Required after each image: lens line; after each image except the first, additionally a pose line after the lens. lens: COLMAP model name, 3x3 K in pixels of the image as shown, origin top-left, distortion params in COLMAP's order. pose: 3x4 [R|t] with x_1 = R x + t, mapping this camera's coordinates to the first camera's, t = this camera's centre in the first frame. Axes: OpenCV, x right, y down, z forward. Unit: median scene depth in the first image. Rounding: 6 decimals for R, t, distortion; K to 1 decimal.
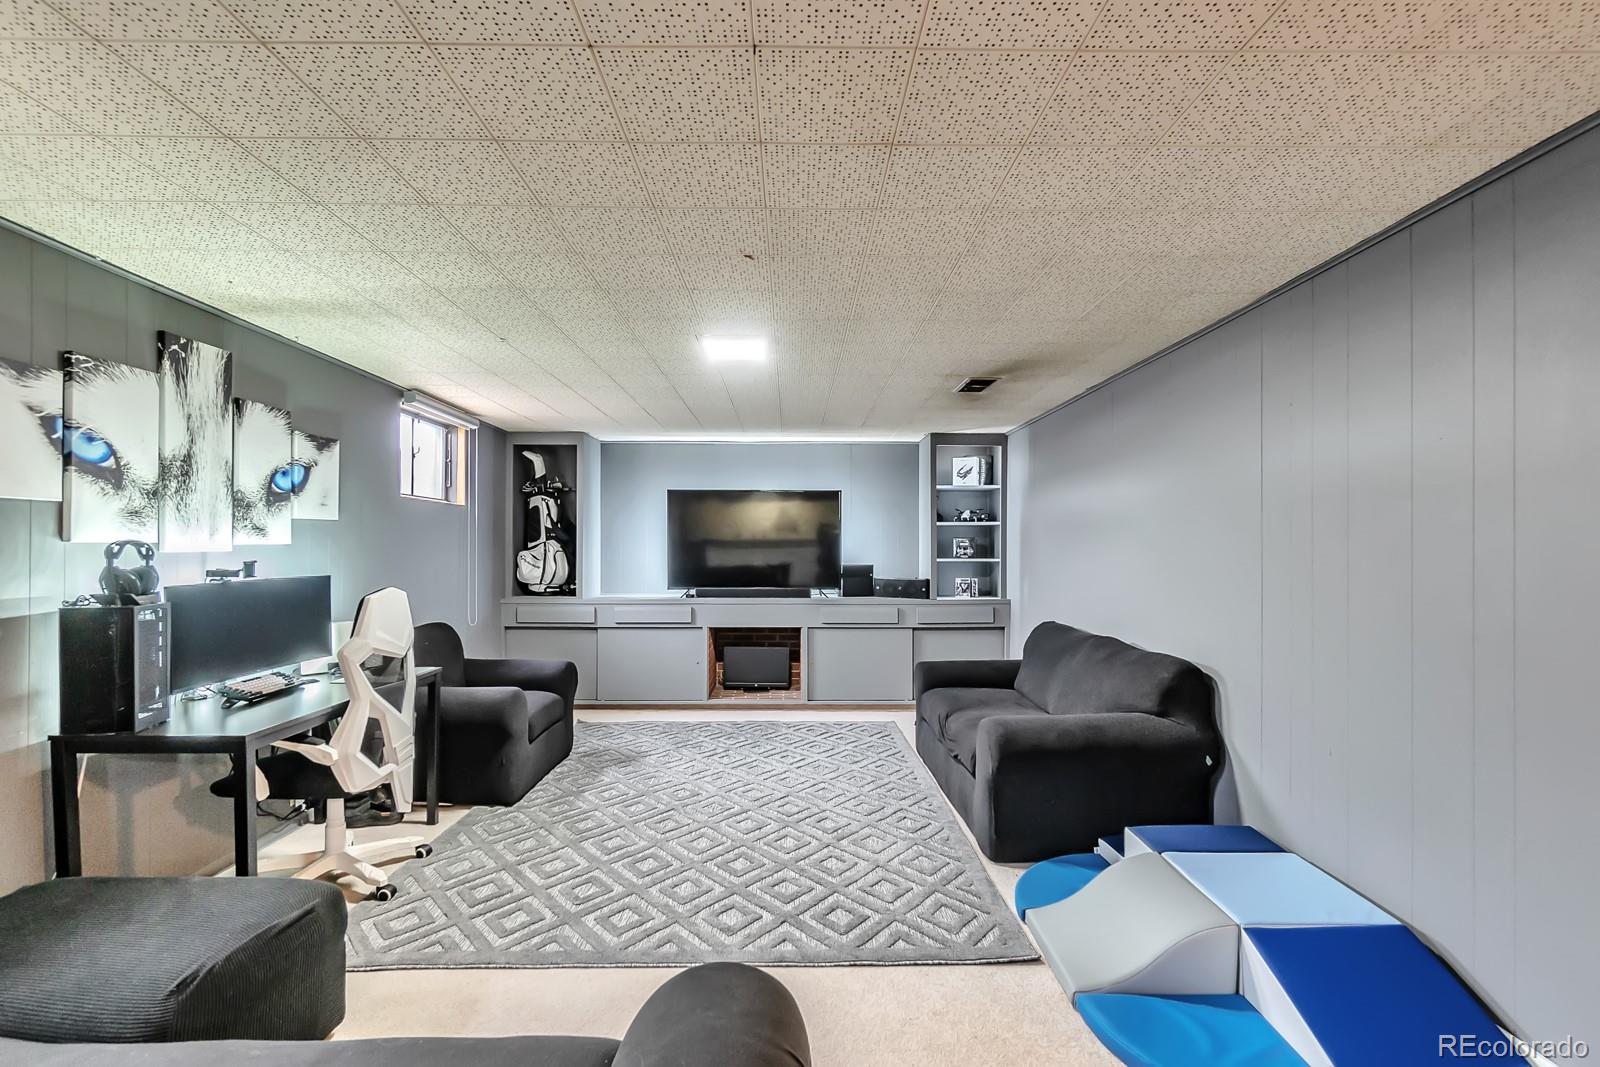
lens RADIAL K [[697.6, 0, 801.3], [0, 697.6, 554.0], [0, 0, 1]] dist [-0.009151, -0.000015]
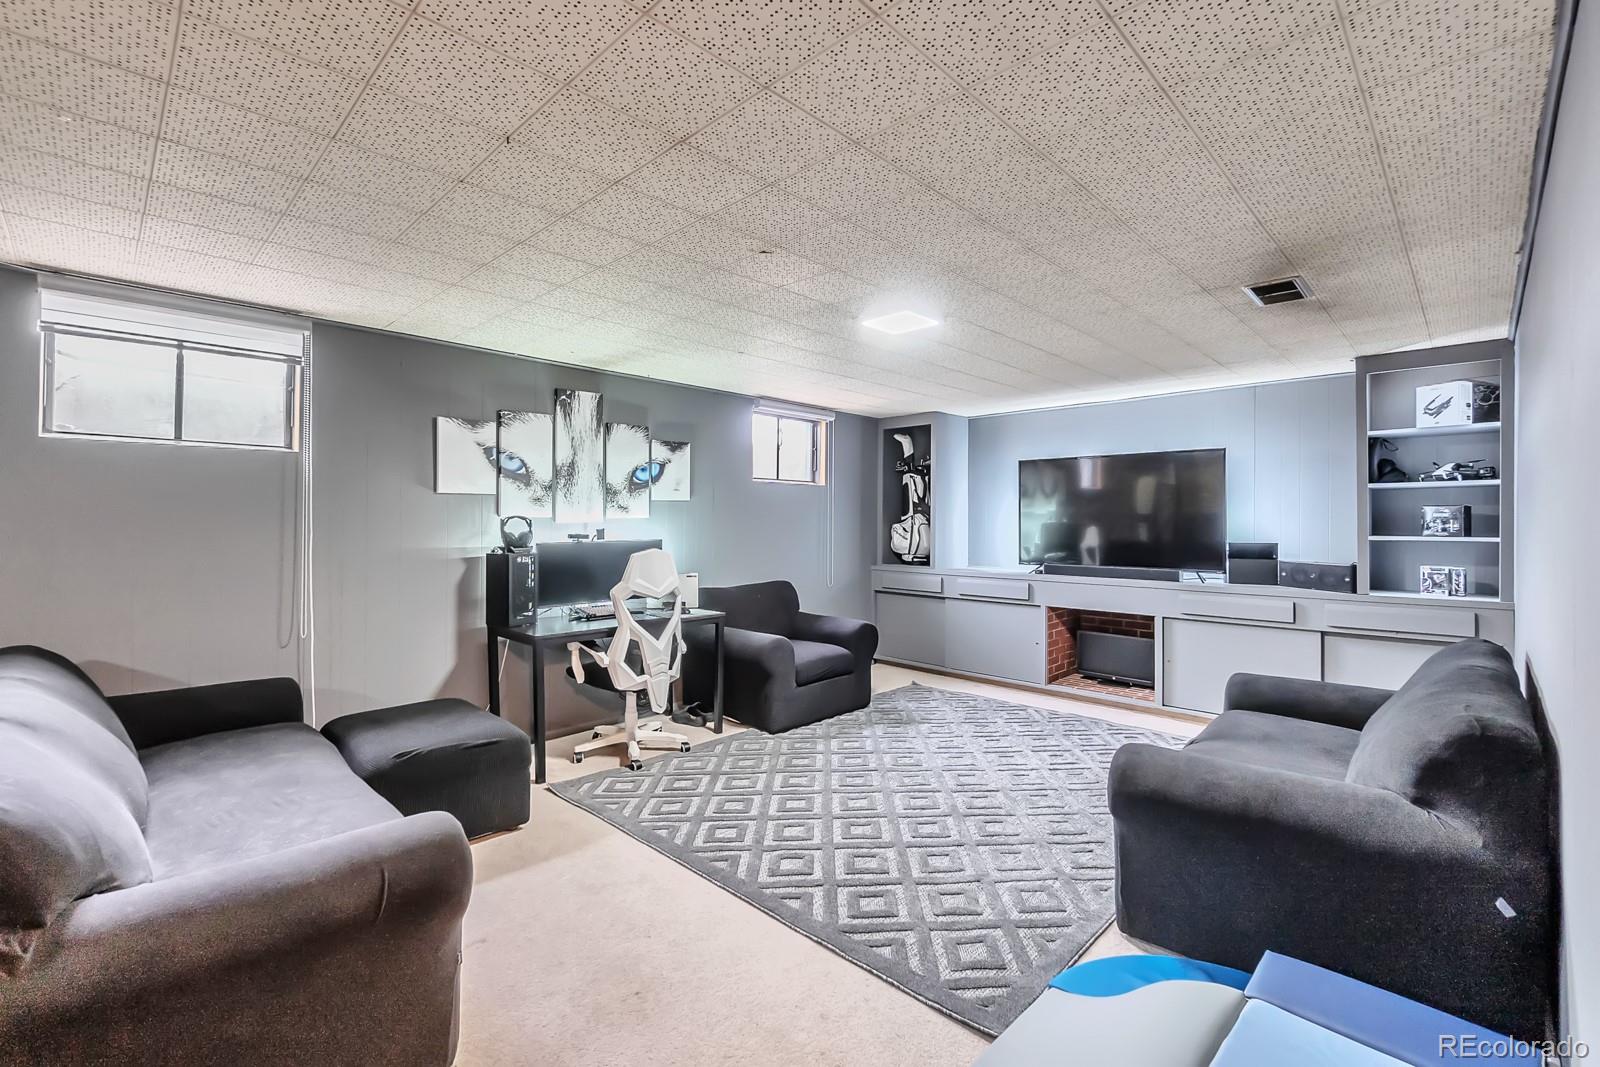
lens RADIAL K [[698.1, 0, 798.1], [0, 698.1, 524.7], [0, 0, 1]] dist [-0.002218, 0.000752]
pose [[0.702570, 0.003135, -0.711608, 0.502663], [-0.006726, 0.999975, -0.002236, 0.000971], [0.711583, 0.006357, 0.702574, 0.186767]]
